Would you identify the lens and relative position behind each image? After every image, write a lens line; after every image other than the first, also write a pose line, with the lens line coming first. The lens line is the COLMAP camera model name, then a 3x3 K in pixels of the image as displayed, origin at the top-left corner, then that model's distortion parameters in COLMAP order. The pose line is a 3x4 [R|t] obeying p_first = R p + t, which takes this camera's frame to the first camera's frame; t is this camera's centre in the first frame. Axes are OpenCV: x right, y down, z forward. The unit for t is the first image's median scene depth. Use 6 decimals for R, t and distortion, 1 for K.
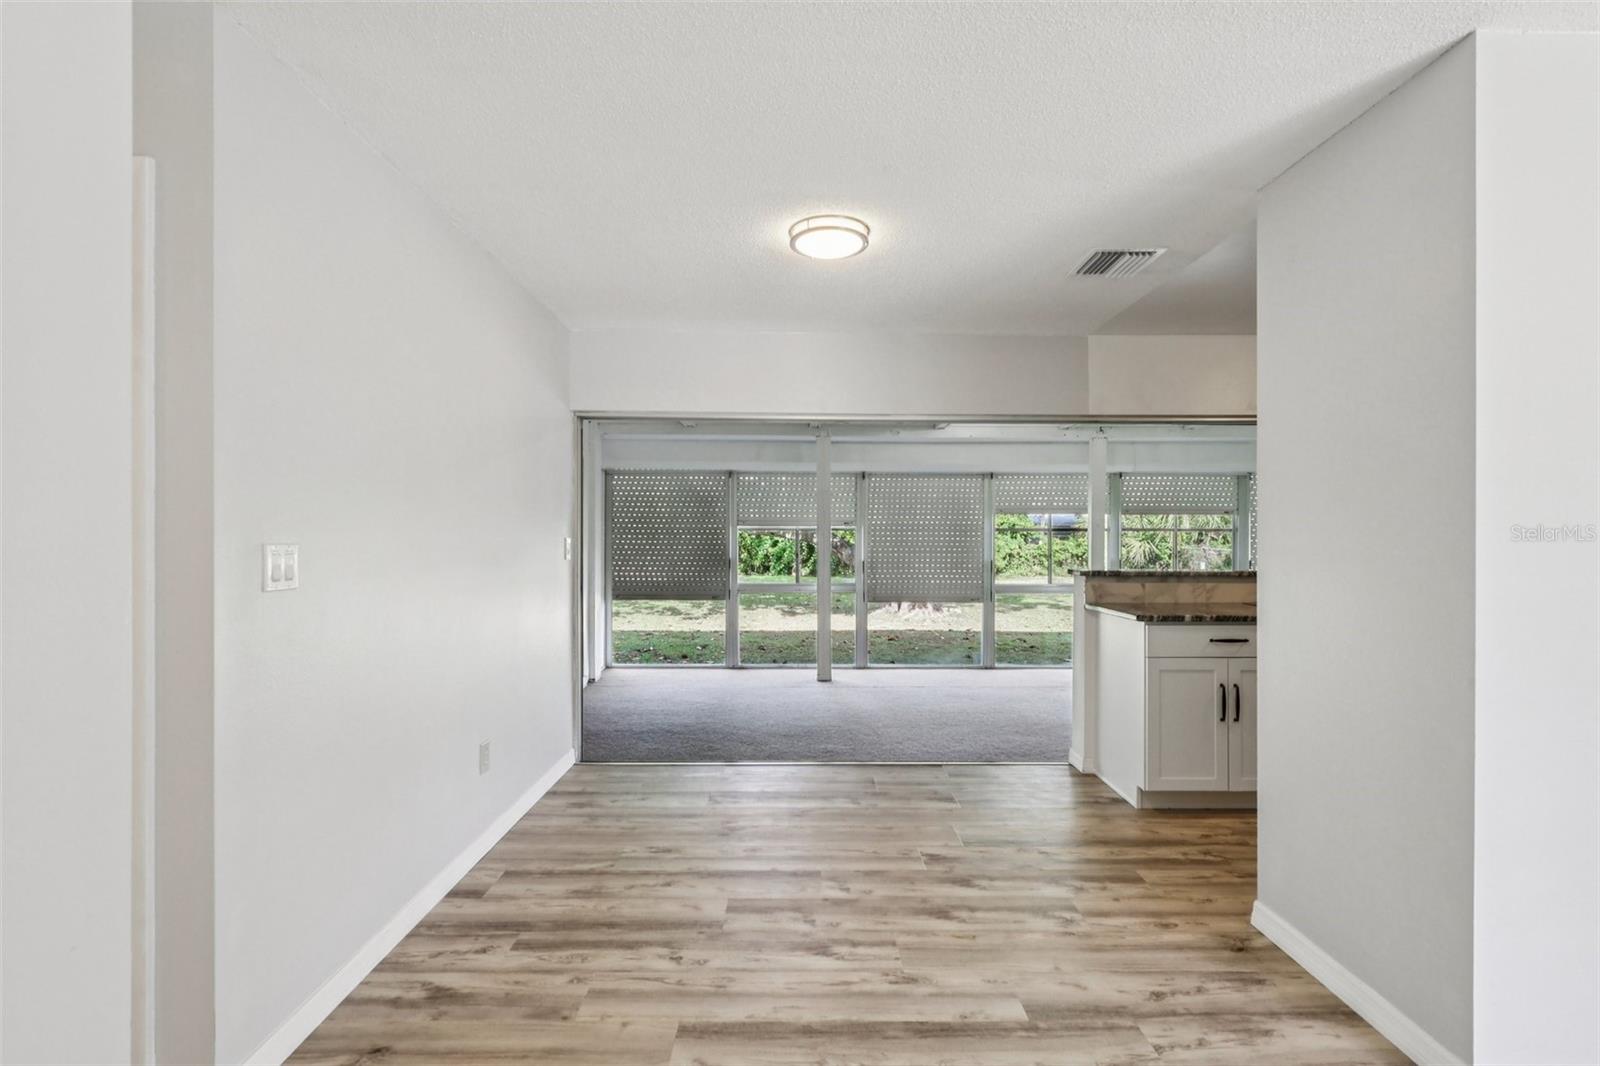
lens RADIAL K [[733.5, 0, 800.0], [0, 733.5, 533.0], [0, 0, 1]] dist [-0.000586, -0.000017]
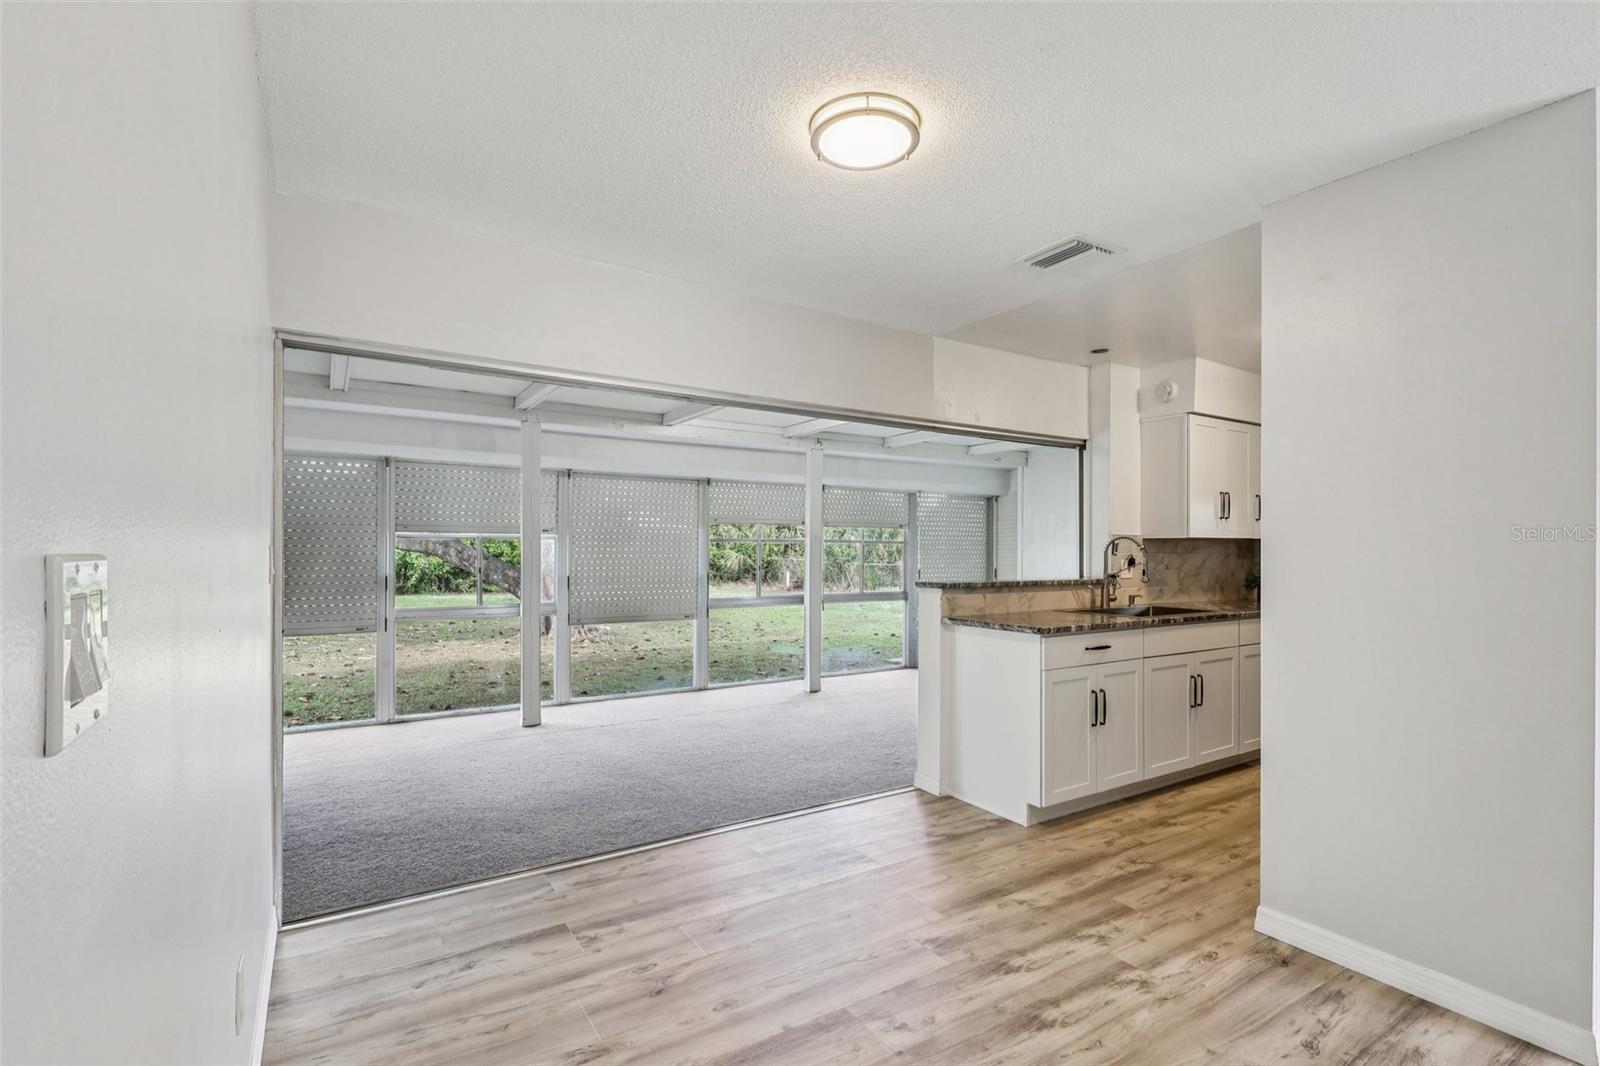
lens RADIAL K [[740.4, 0, 792.8], [0, 740.4, 527.6], [0, 0, 1]] dist [-0.002339, 0.001041]
pose [[0.843847, 0.018817, 0.536254, -0.338541], [-0.007147, 0.999690, -0.023833, 0.003704], [-0.536537, 0.016279, 0.843720, 0.330213]]
